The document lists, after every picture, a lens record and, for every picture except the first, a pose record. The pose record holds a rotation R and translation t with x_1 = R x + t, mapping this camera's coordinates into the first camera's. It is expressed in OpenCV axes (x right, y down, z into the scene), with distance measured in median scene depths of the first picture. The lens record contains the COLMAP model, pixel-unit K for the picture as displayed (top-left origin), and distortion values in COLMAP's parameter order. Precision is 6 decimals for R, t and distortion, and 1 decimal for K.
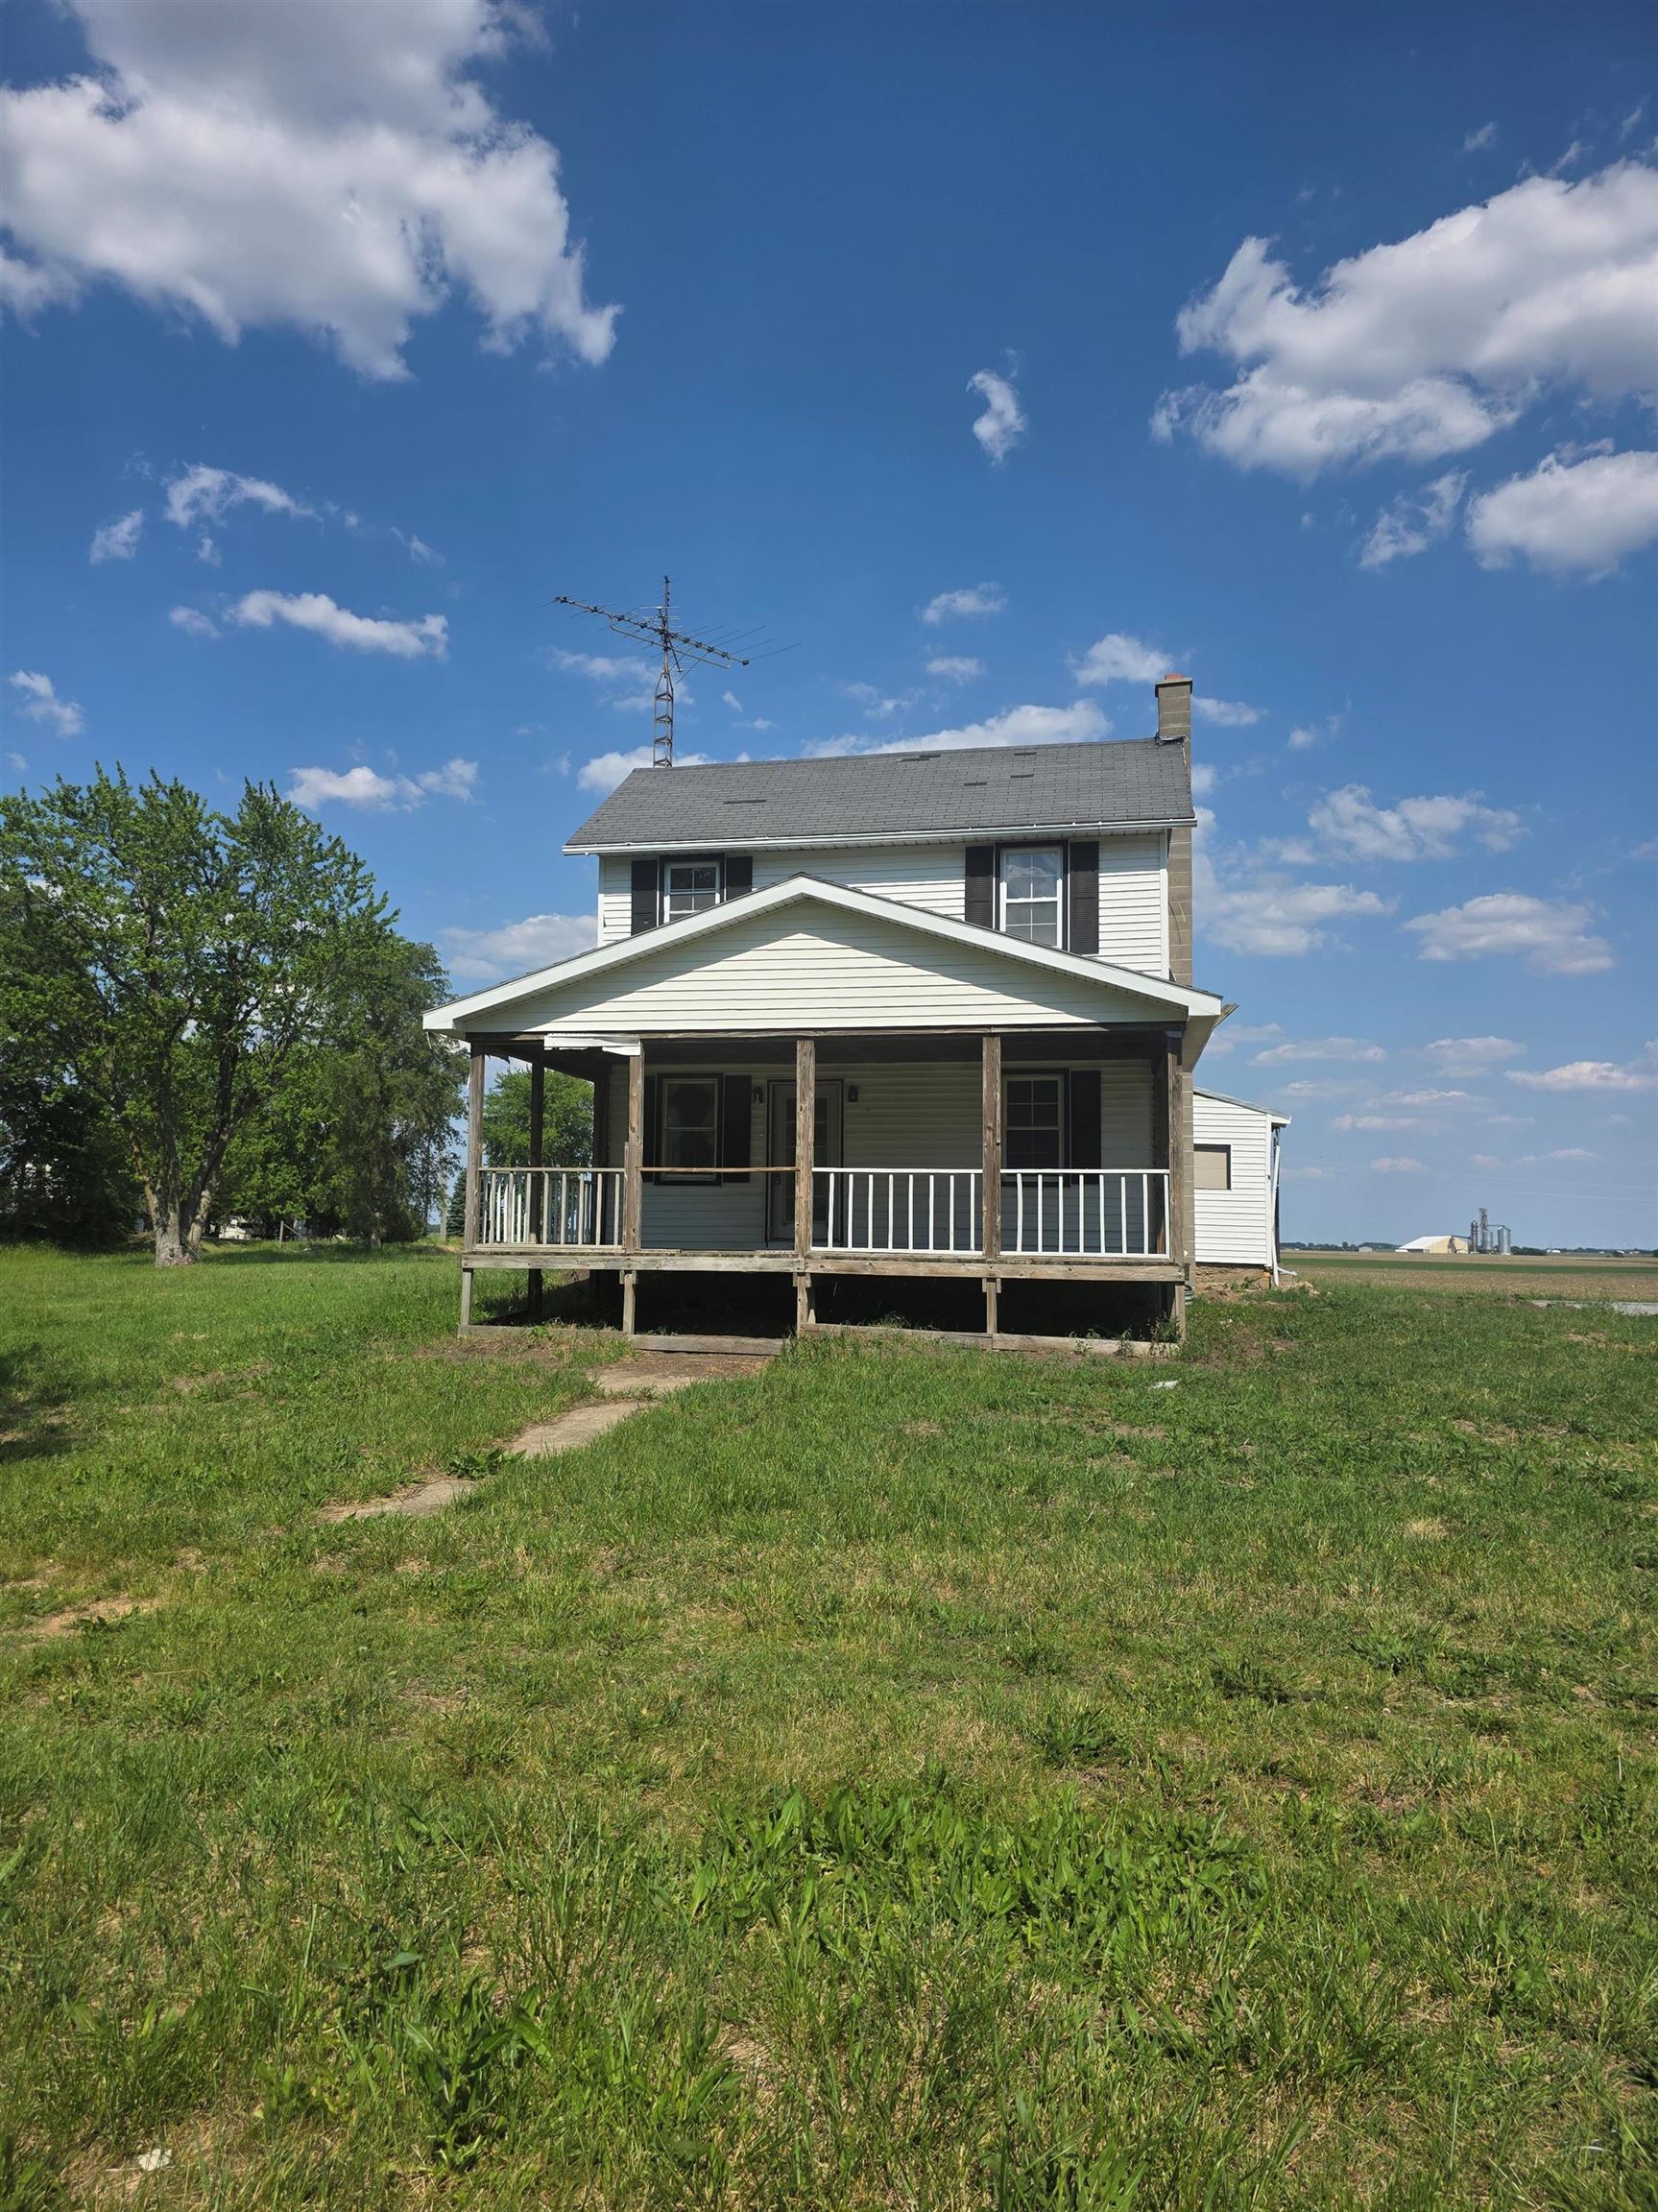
lens RADIAL K [[1623.2, 0, 829.0], [0, 1623.2, 1106.0], [0, 0, 1]] dist [0.110893, 0.002328]
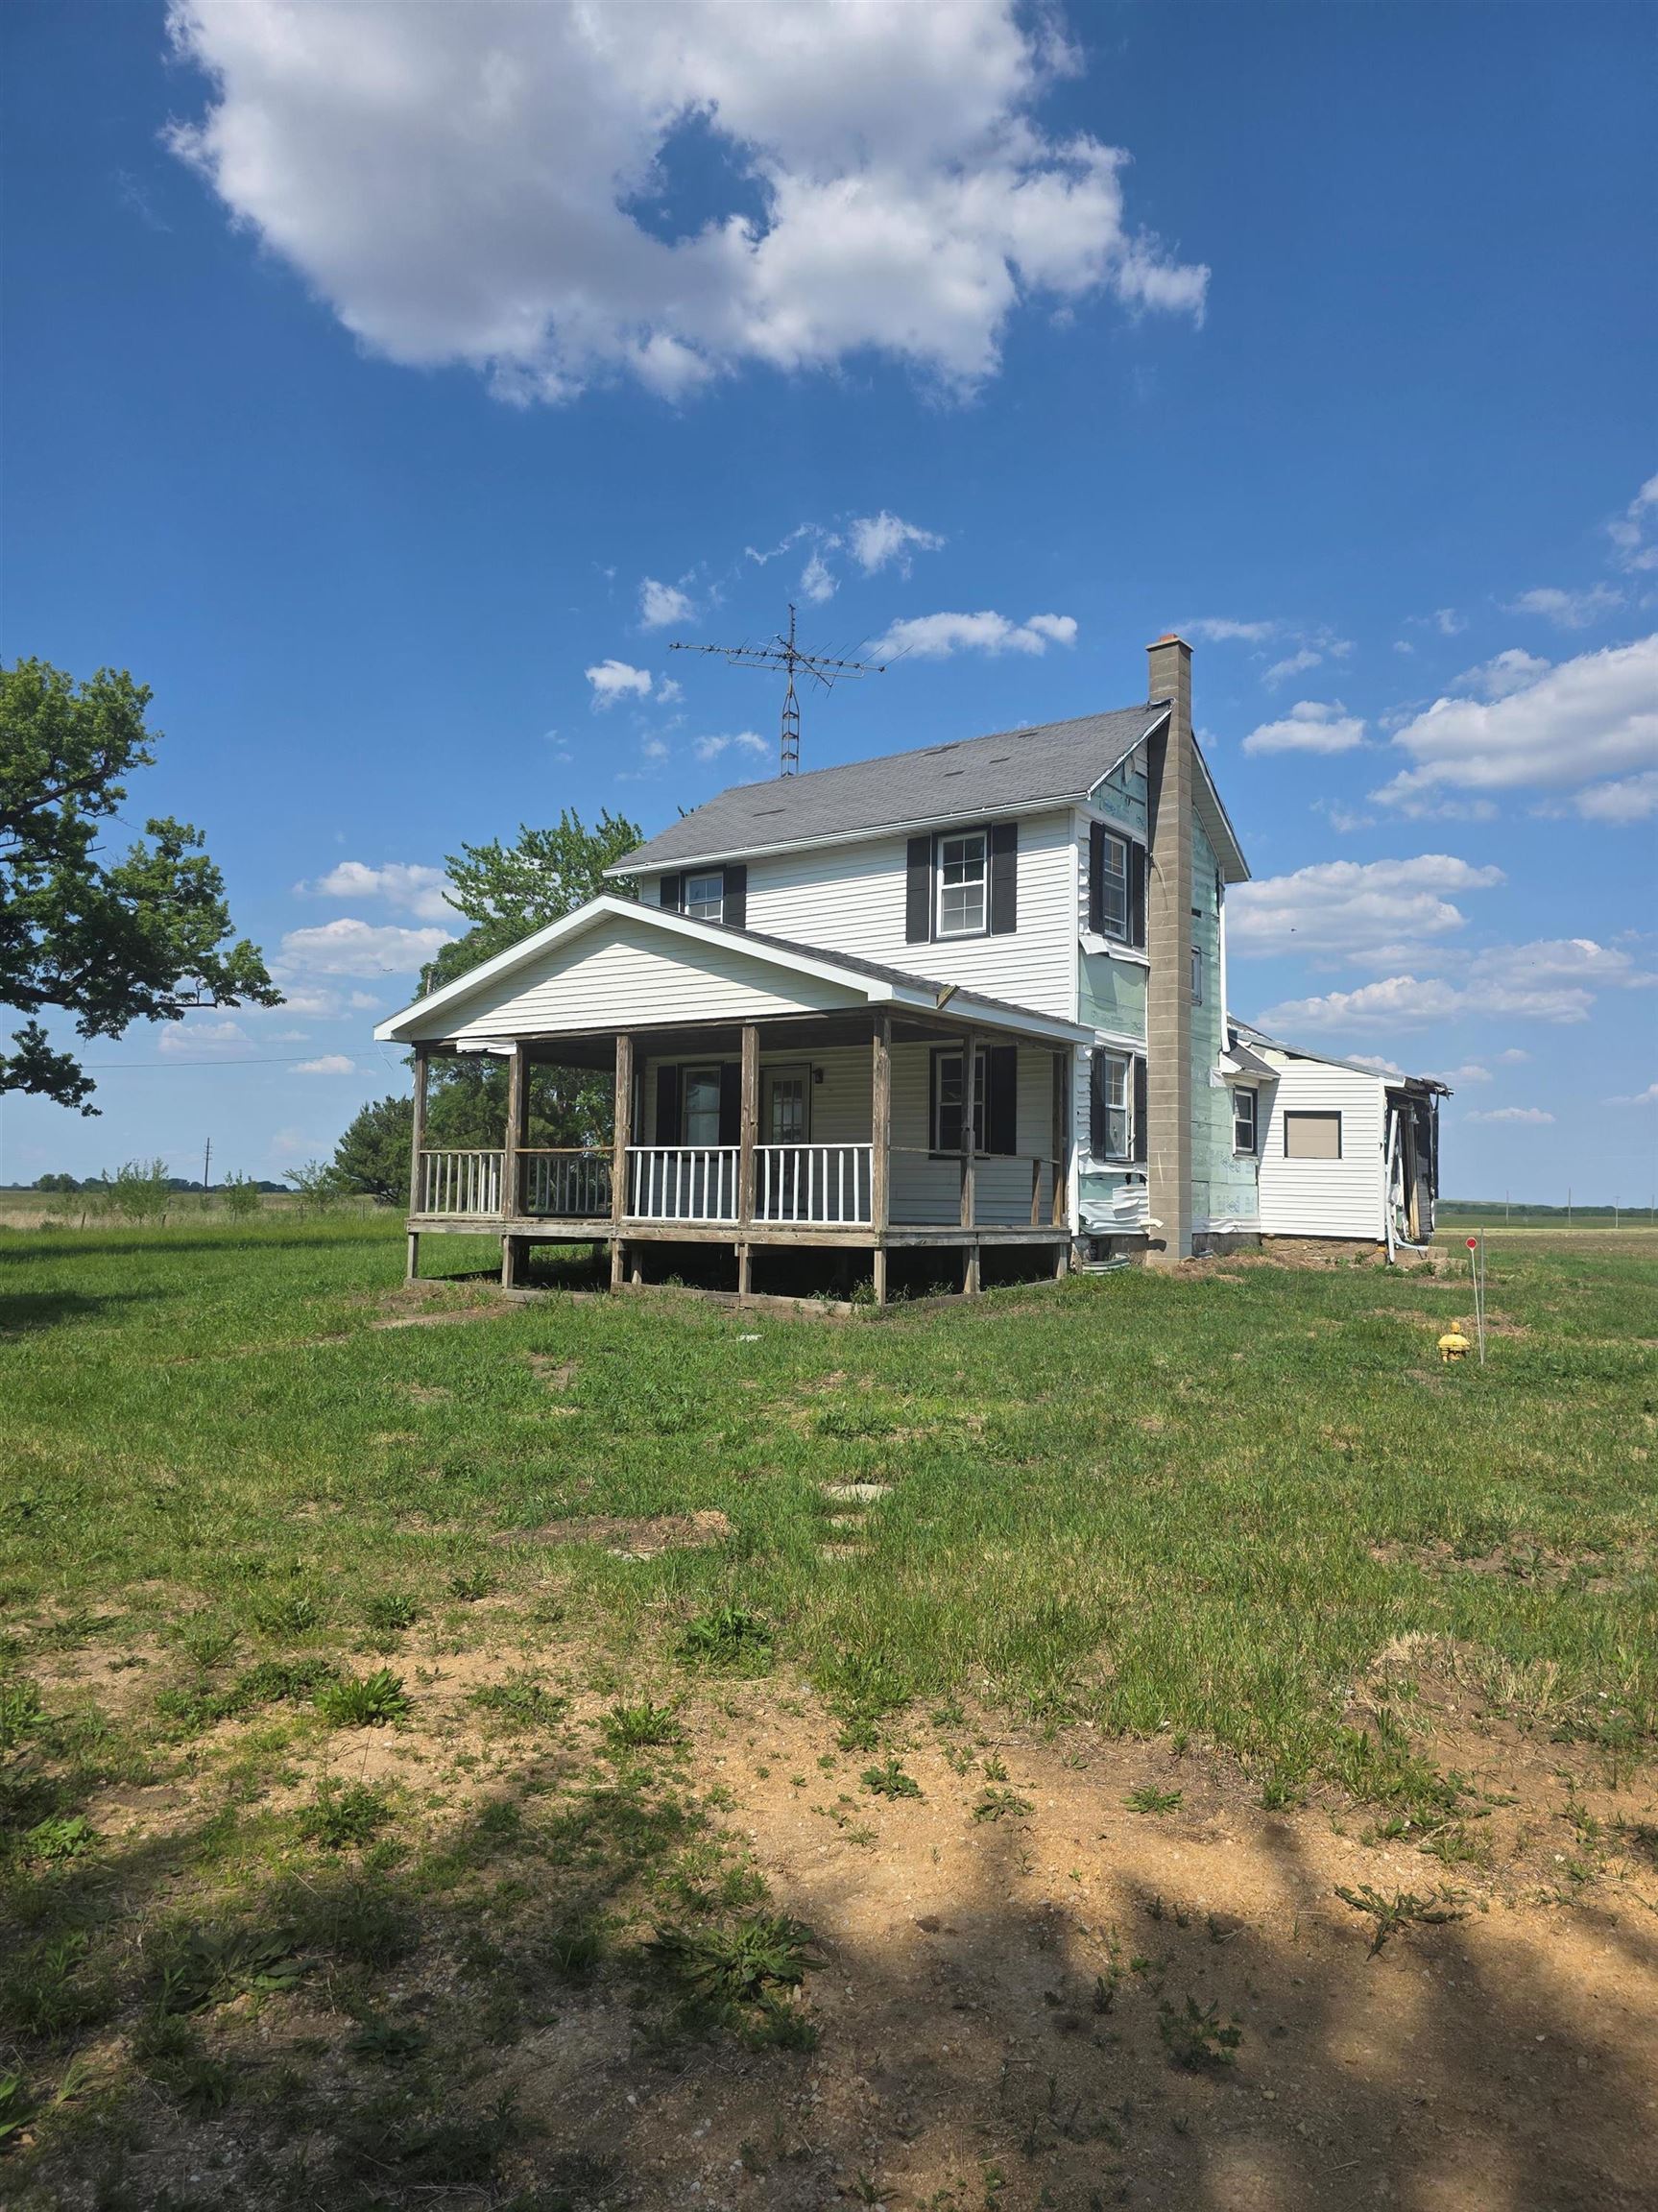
lens RADIAL K [[1654.3, 0, 829.0], [0, 1654.3, 1106.0], [0, 0, 1]] dist [-0.000264, -0.001496]
pose [[0.906978, -0.026504, -0.420344, 0.597224], [0.033502, 0.999396, 0.009272, 0.003062], [0.419844, -0.022492, 0.907318, 0.001013]]
